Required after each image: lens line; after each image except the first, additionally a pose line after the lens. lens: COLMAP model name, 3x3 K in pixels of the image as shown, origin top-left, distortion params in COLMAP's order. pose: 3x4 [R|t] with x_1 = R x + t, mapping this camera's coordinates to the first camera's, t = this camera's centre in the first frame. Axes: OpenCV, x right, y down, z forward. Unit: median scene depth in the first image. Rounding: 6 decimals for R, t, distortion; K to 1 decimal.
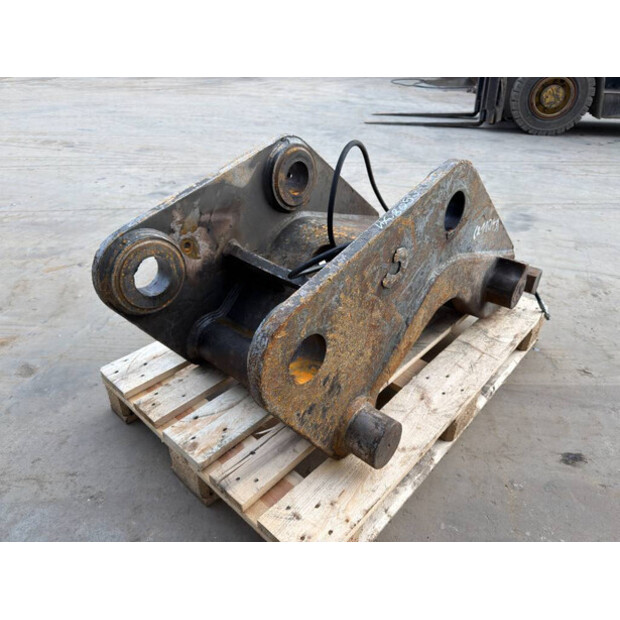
lens RADIAL K [[443.8, 0, 310.0], [0, 443.8, 310.0], [0, 0, 1]] dist [-0.007066, -0.010768]
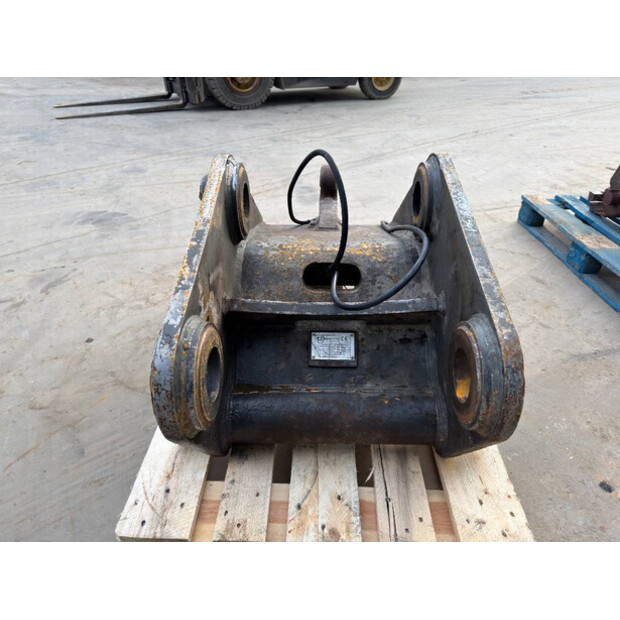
lens RADIAL K [[443.8, 0, 310.0], [0, 443.8, 310.0], [0, 0, 1]] dist [-0.007066, -0.010768]
pose [[0.753955, -0.356337, 0.551884, -0.537546], [0.332236, 0.931574, 0.147610, -0.206921], [-0.566720, 0.072064, 0.820753, 0.258577]]
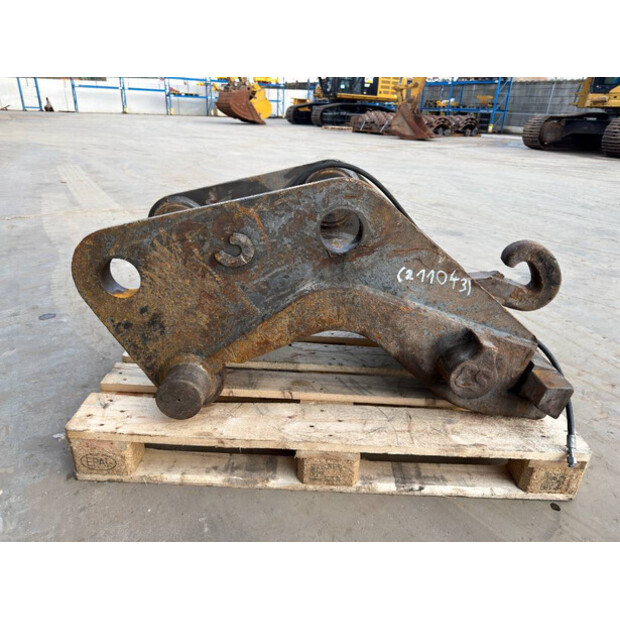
lens RADIAL K [[443.8, 0, 310.0], [0, 443.8, 310.0], [0, 0, 1]] dist [-0.007066, -0.010768]
pose [[0.665942, 0.328211, -0.669925, 0.842644], [-0.429619, 0.902881, 0.015276, -0.043762], [0.609876, 0.277640, 0.742272, 0.249272]]
